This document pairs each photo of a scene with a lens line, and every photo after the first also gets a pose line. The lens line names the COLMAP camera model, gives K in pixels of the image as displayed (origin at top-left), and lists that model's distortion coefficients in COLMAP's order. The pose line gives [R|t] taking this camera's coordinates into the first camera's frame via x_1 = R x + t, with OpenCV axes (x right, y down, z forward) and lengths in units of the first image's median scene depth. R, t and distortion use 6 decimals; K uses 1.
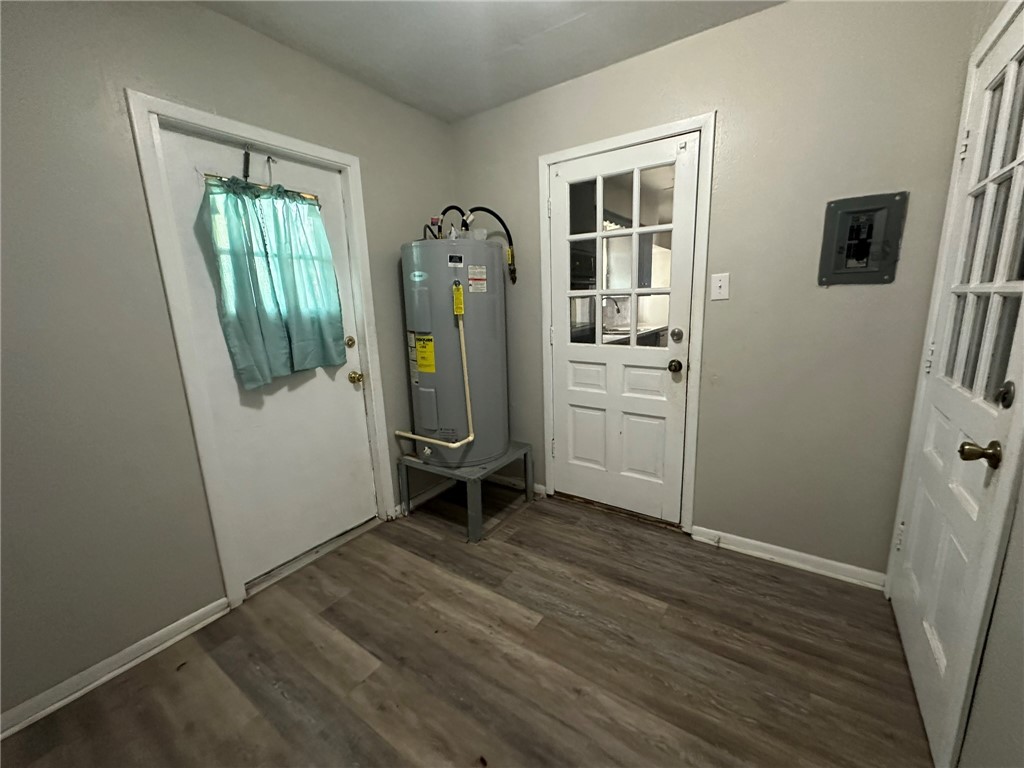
lens RADIAL K [[407.4, 0, 512.9], [0, 407.4, 387.1], [0, 0, 1]] dist [-0.000464, 0.000307]
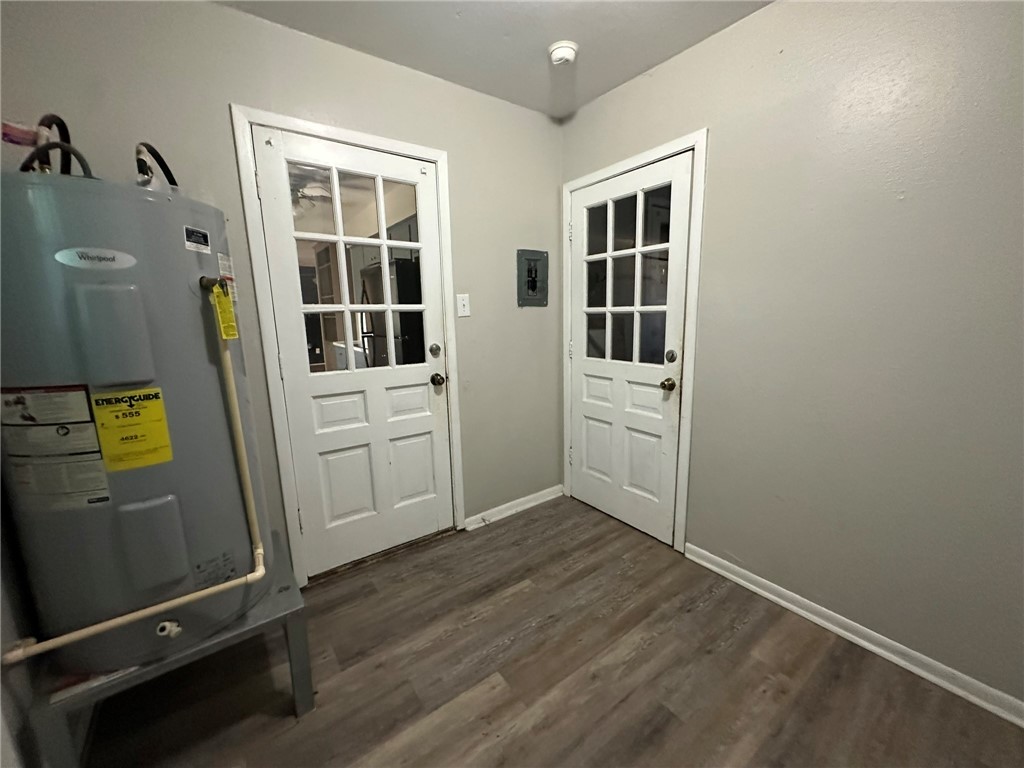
lens RADIAL K [[407.4, 0, 512.9], [0, 407.4, 387.1], [0, 0, 1]] dist [-0.000464, 0.000307]
pose [[0.334823, -0.152011, 0.929939, -0.542942], [0.206997, 0.974660, 0.084793, -0.085783], [-0.919264, 0.164104, 0.357804, 0.477402]]
